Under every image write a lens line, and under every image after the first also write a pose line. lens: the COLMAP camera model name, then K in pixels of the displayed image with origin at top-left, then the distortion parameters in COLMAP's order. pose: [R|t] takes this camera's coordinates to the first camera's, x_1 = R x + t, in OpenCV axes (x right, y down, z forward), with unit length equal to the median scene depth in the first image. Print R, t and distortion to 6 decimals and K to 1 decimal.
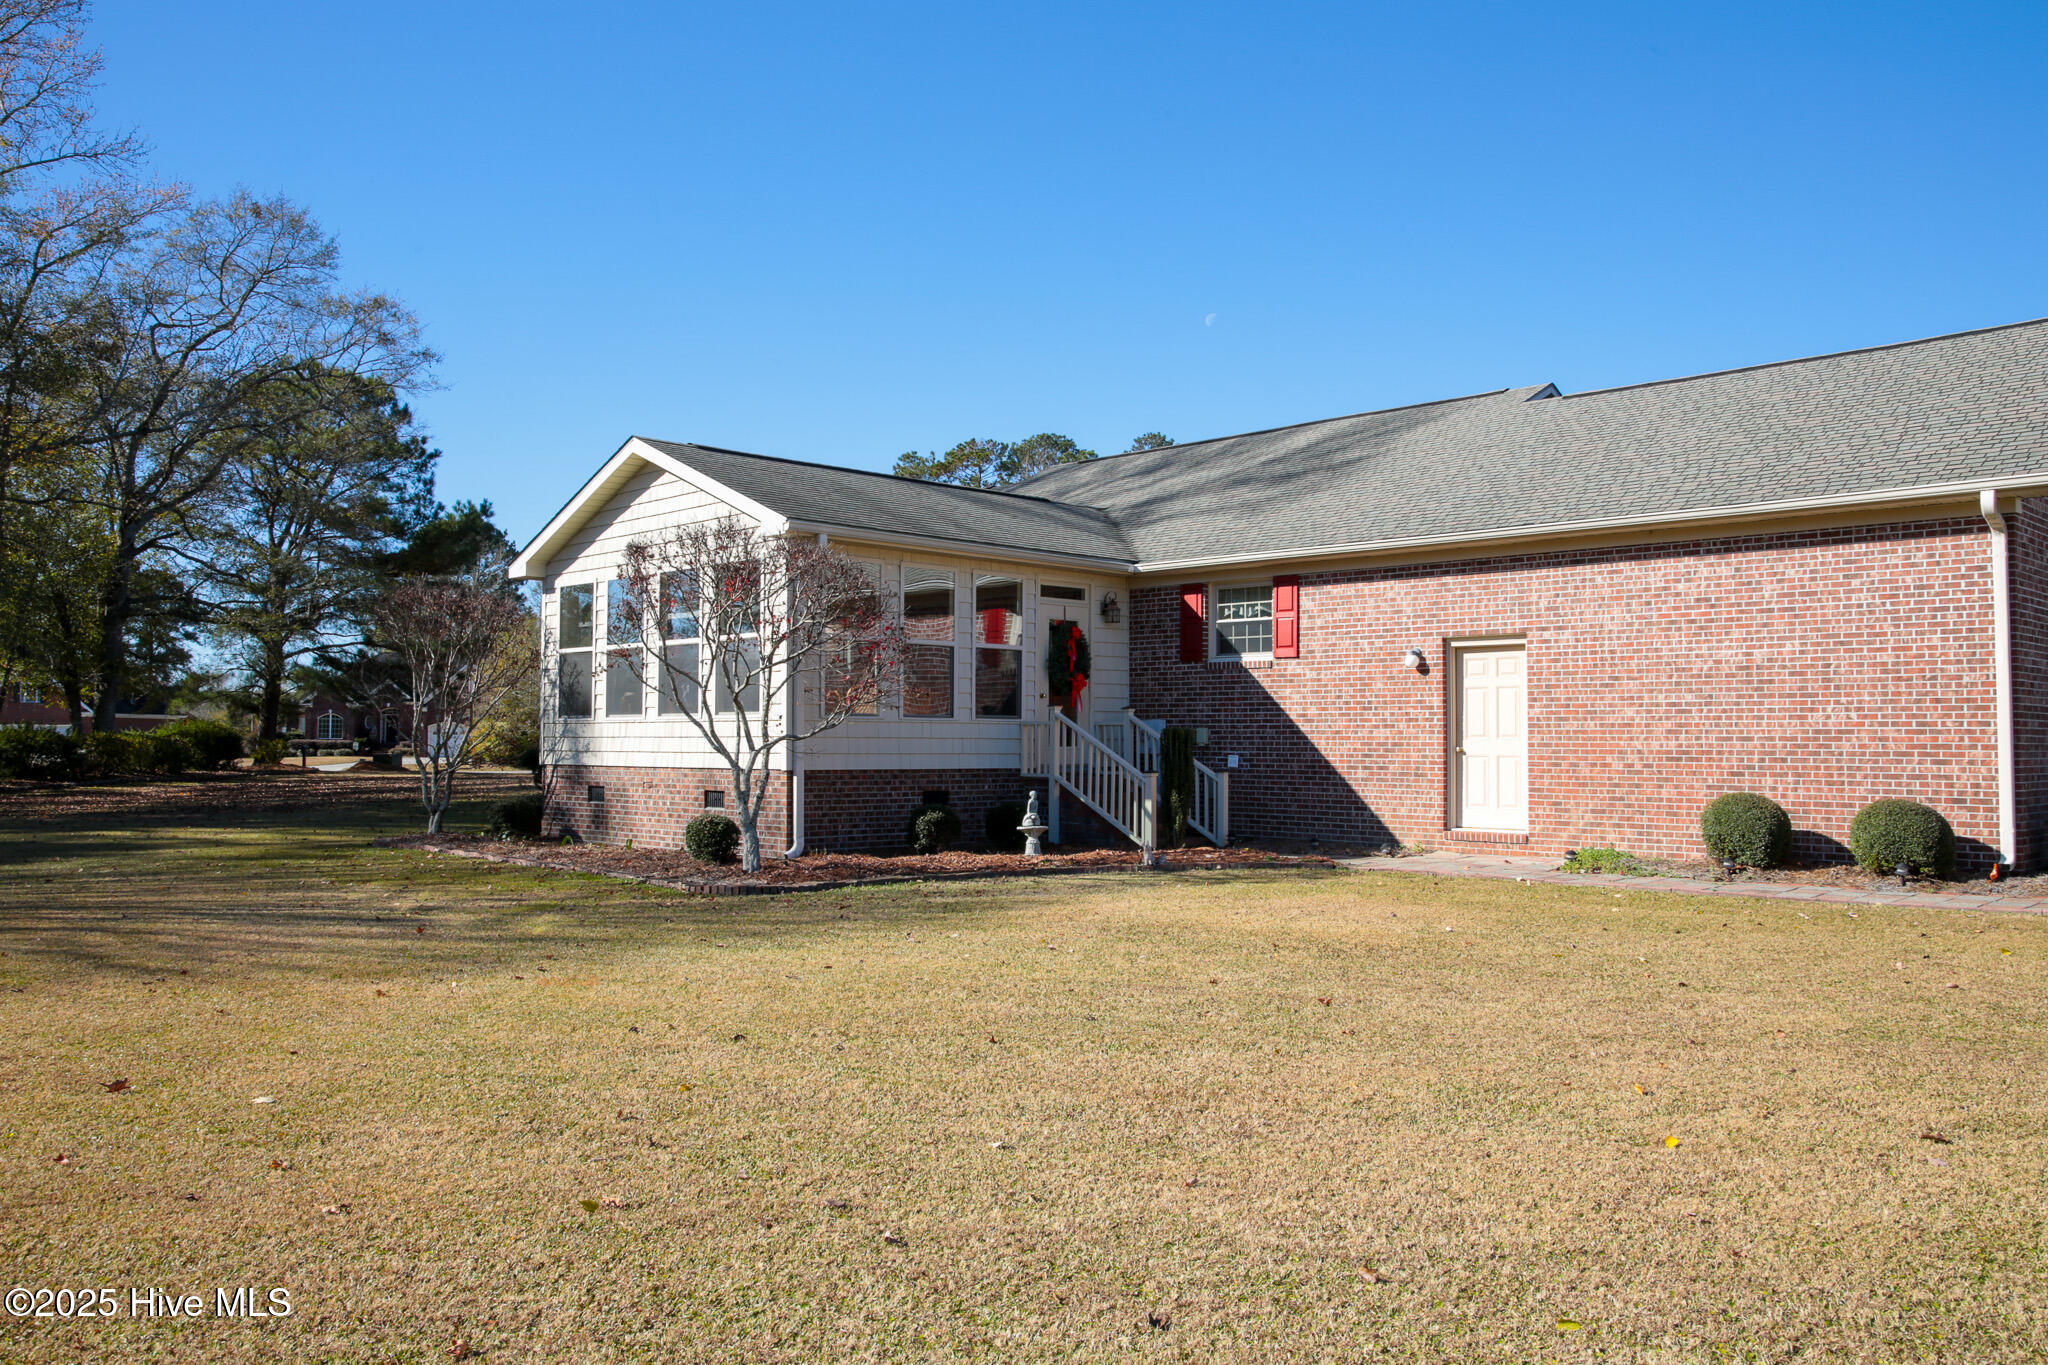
lens RADIAL K [[1741.5, 0, 1024.0], [0, 1741.5, 682.5], [0, 0, 1]] dist [-0.065372, 0.001691]
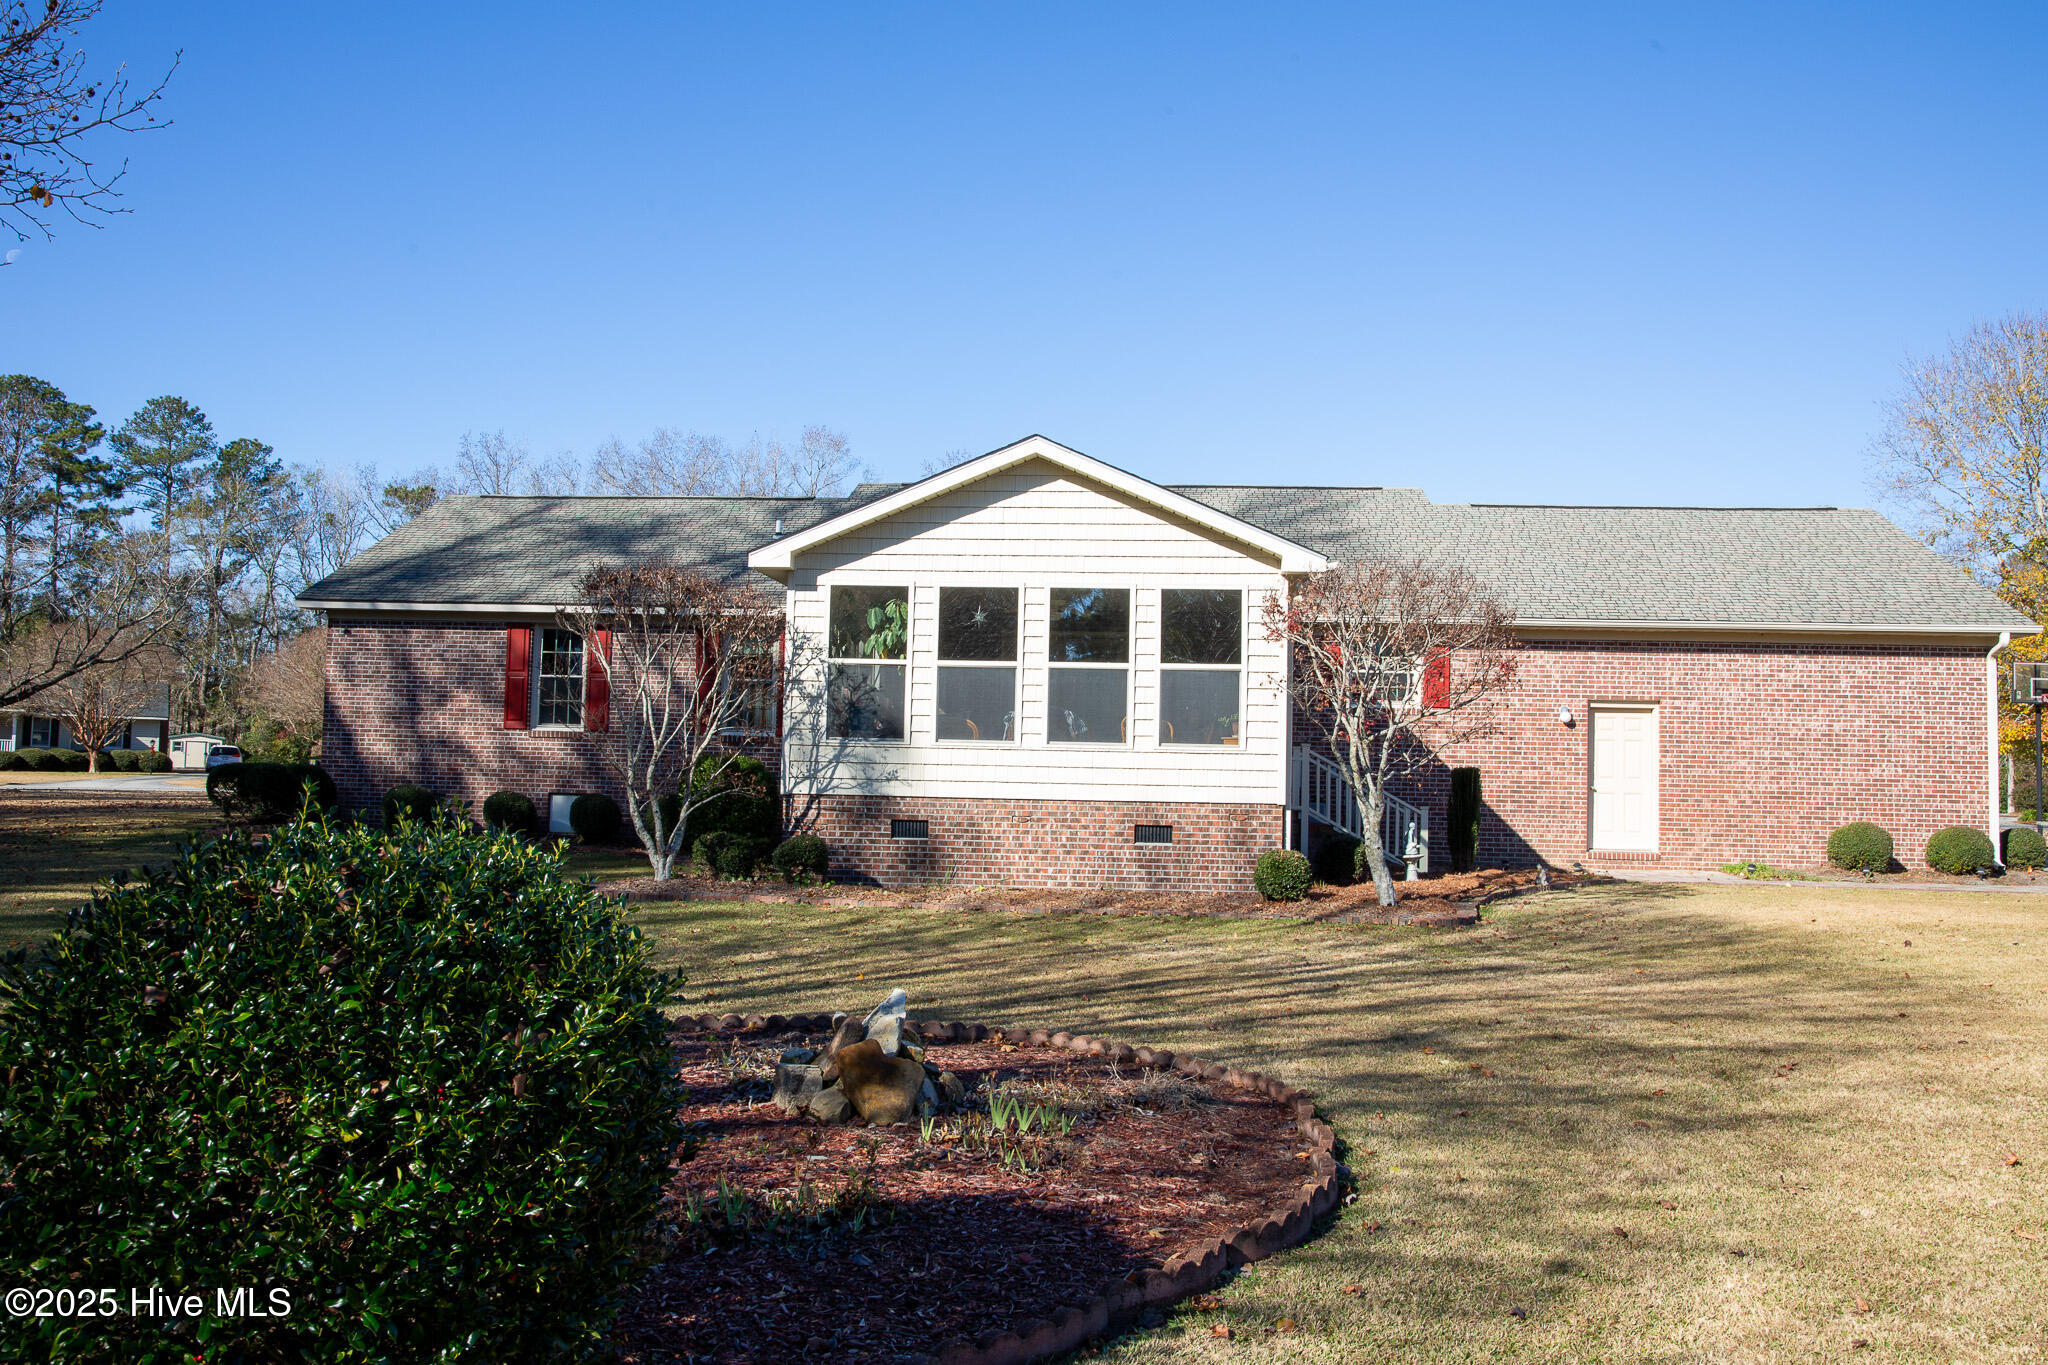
lens RADIAL K [[1741.5, 0, 1024.0], [0, 1741.5, 682.5], [0, 0, 1]] dist [-0.065372, 0.001691]
pose [[0.714668, 0.049161, 0.697734, -0.939015], [-0.043647, 0.998717, -0.025661, 0.012139], [-0.698101, -0.012114, 0.715897, 0.383034]]
